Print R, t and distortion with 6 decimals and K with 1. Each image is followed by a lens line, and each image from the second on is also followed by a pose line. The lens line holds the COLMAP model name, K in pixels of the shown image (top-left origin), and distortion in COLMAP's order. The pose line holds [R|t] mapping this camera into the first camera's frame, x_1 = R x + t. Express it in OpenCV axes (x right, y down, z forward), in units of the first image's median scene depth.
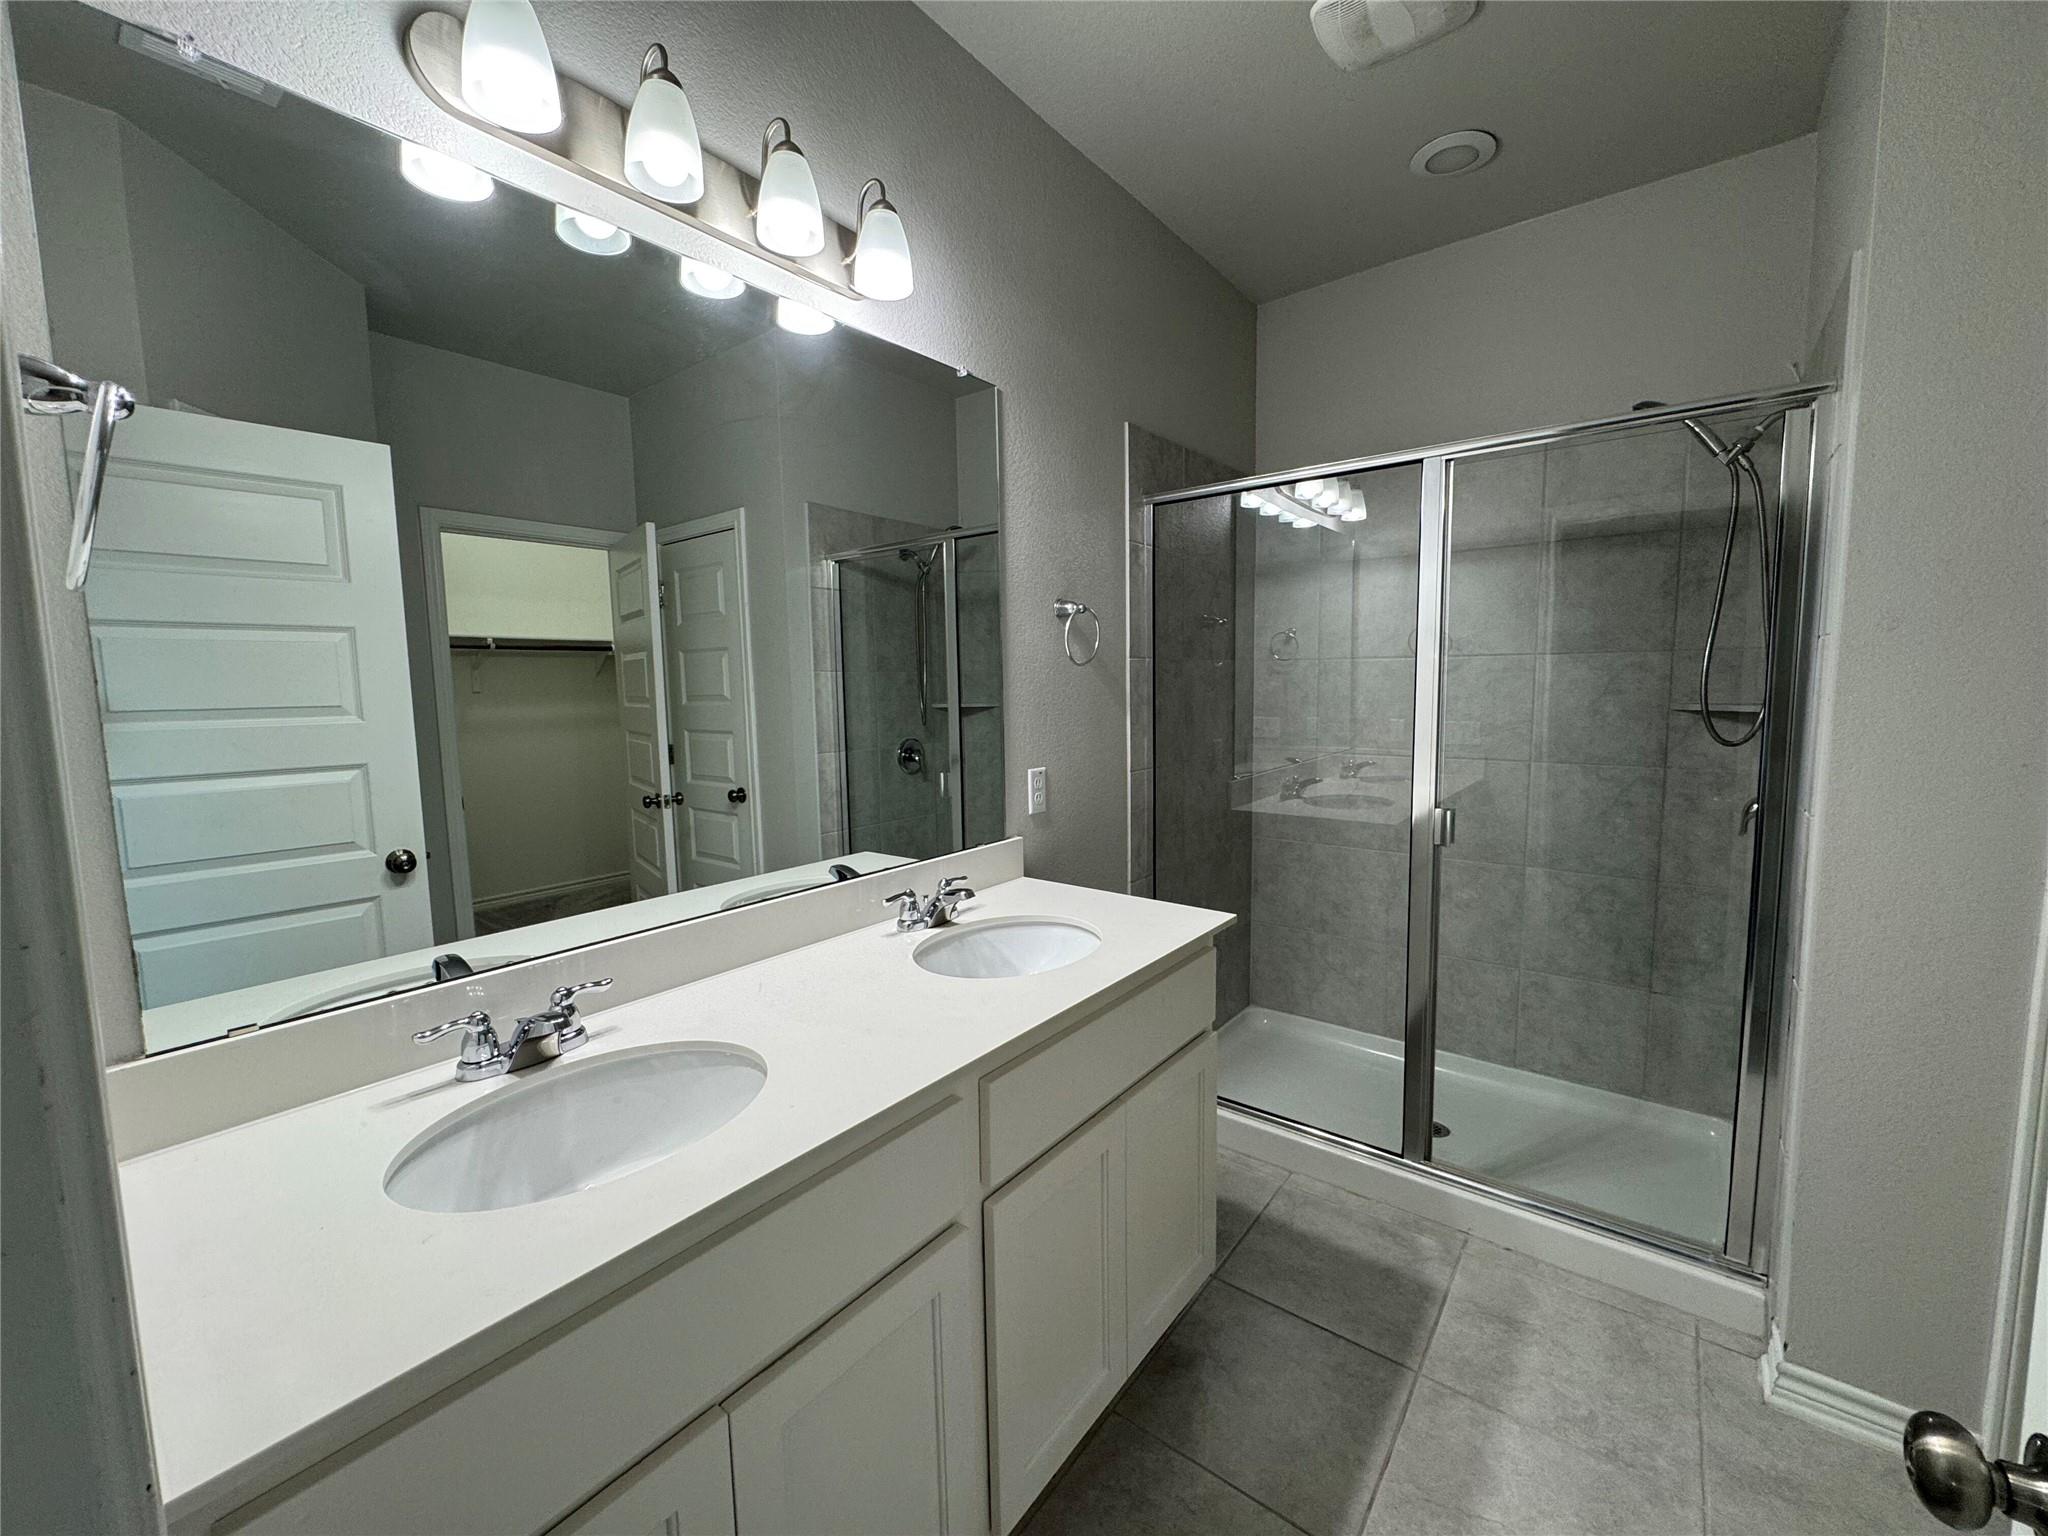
lens RADIAL K [[820.7, 0, 1024.1], [0, 820.7, 763.9], [0, 0, 1]] dist [-0.002857, -0.000111]
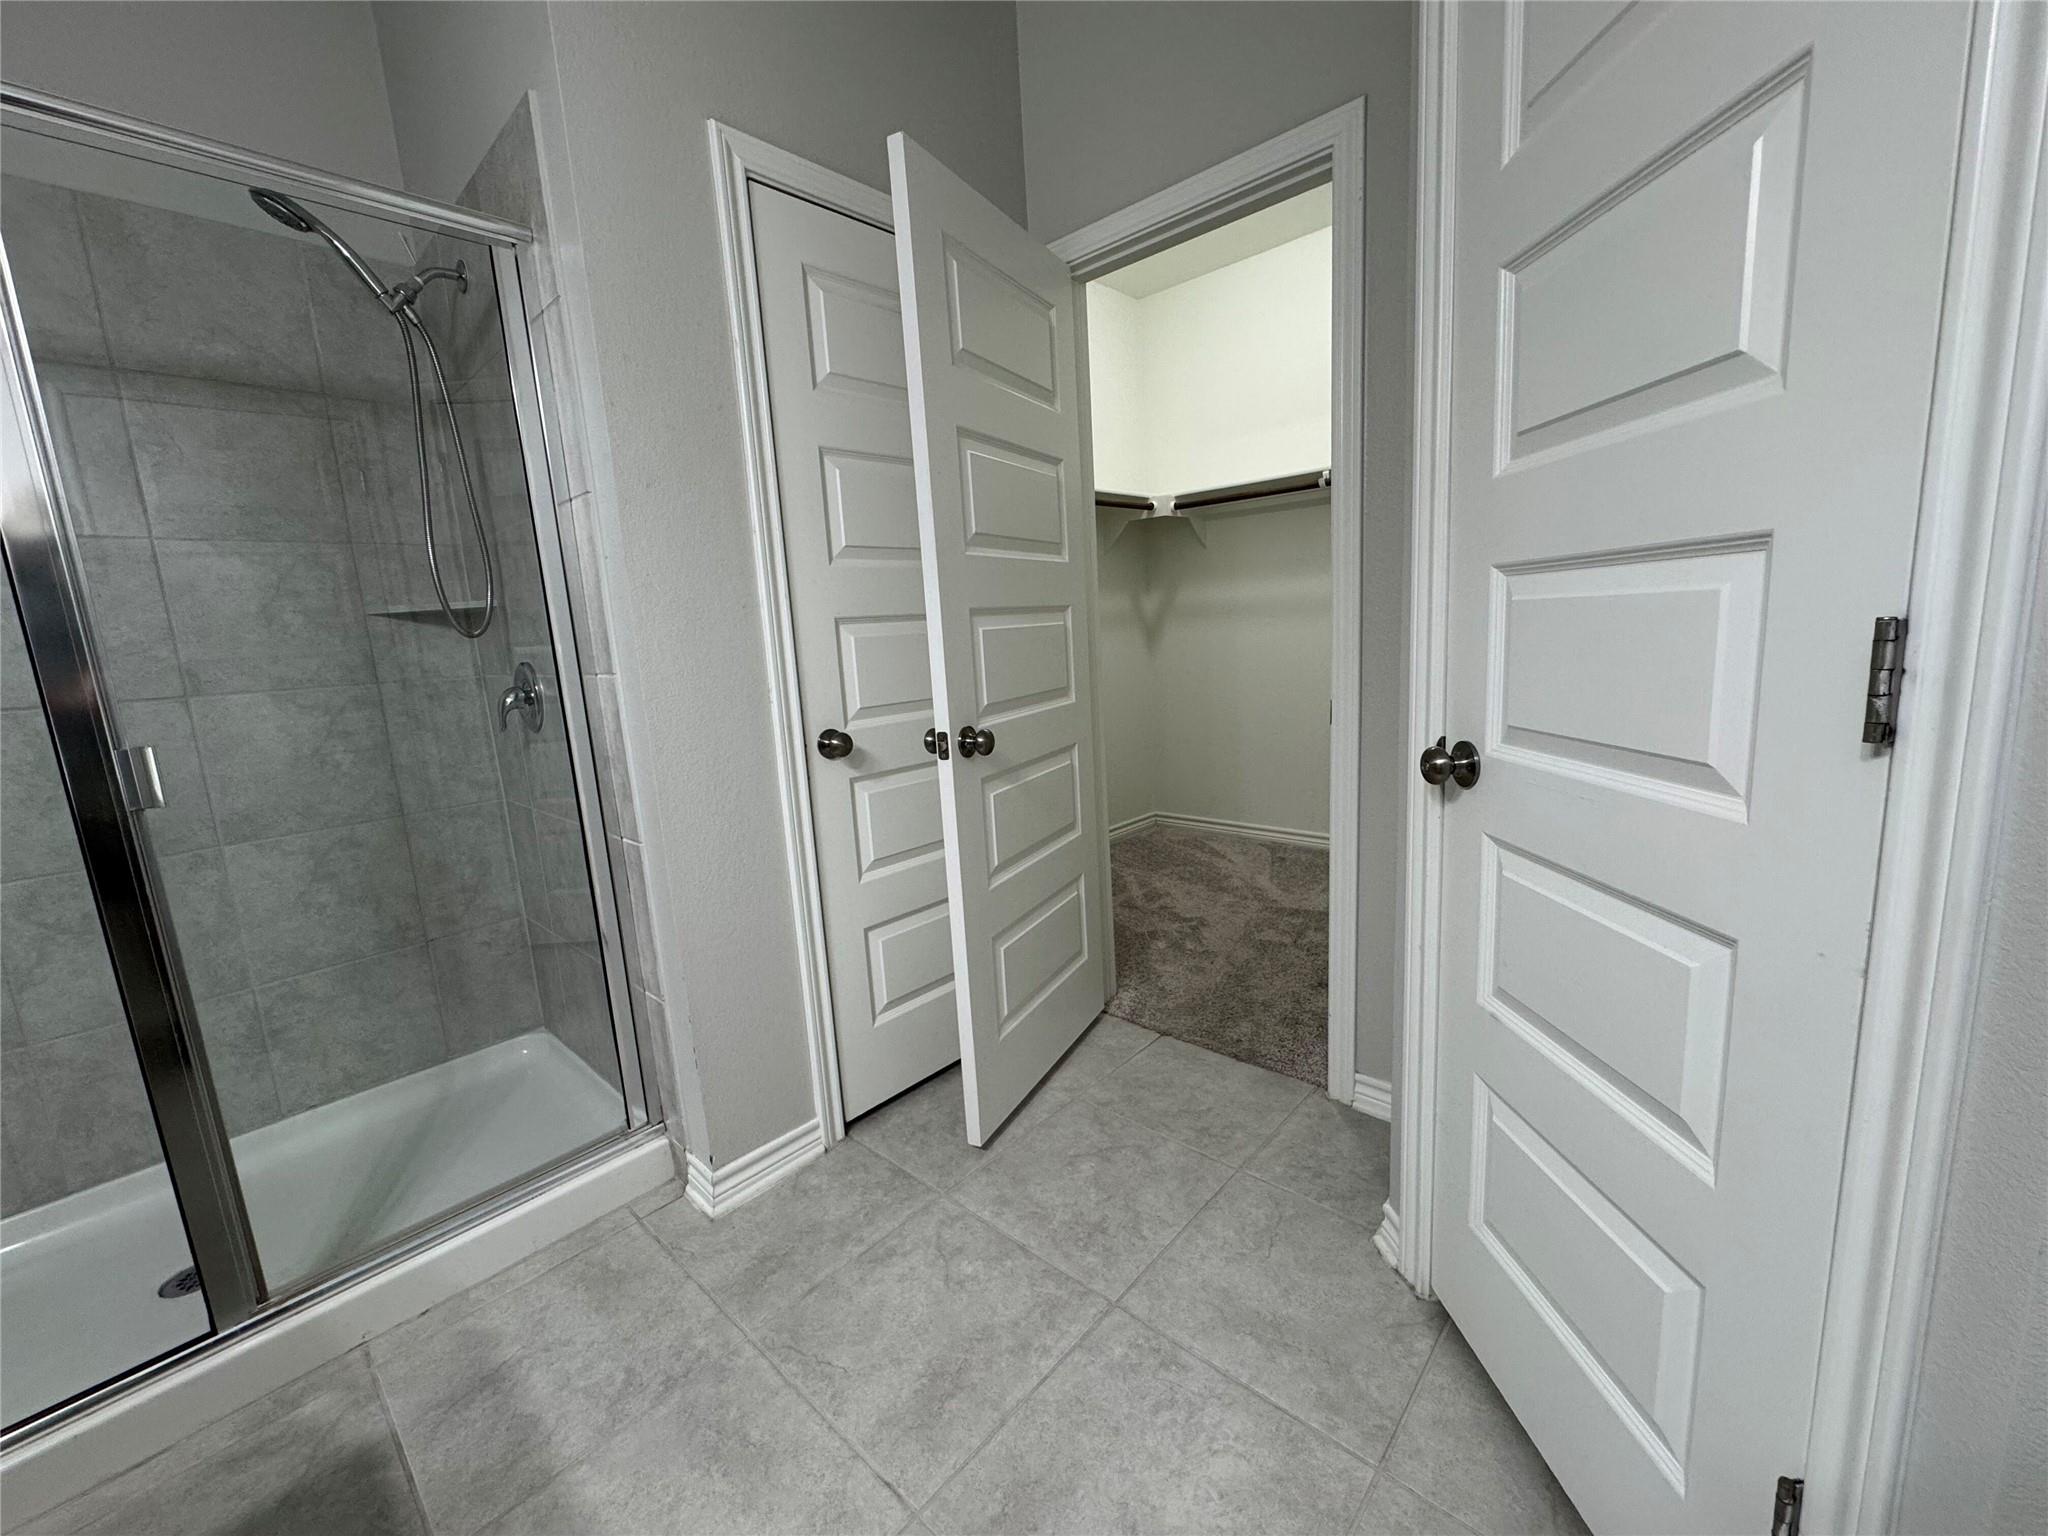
lens RADIAL K [[820.7, 0, 1024.1], [0, 820.7, 763.9], [0, 0, 1]] dist [-0.002857, -0.000111]
pose [[0.074376, -0.155521, 0.985029, -0.023491], [0.156607, 0.977330, 0.142480, 0.083970], [-0.984857, 0.143665, 0.097046, 0.318179]]
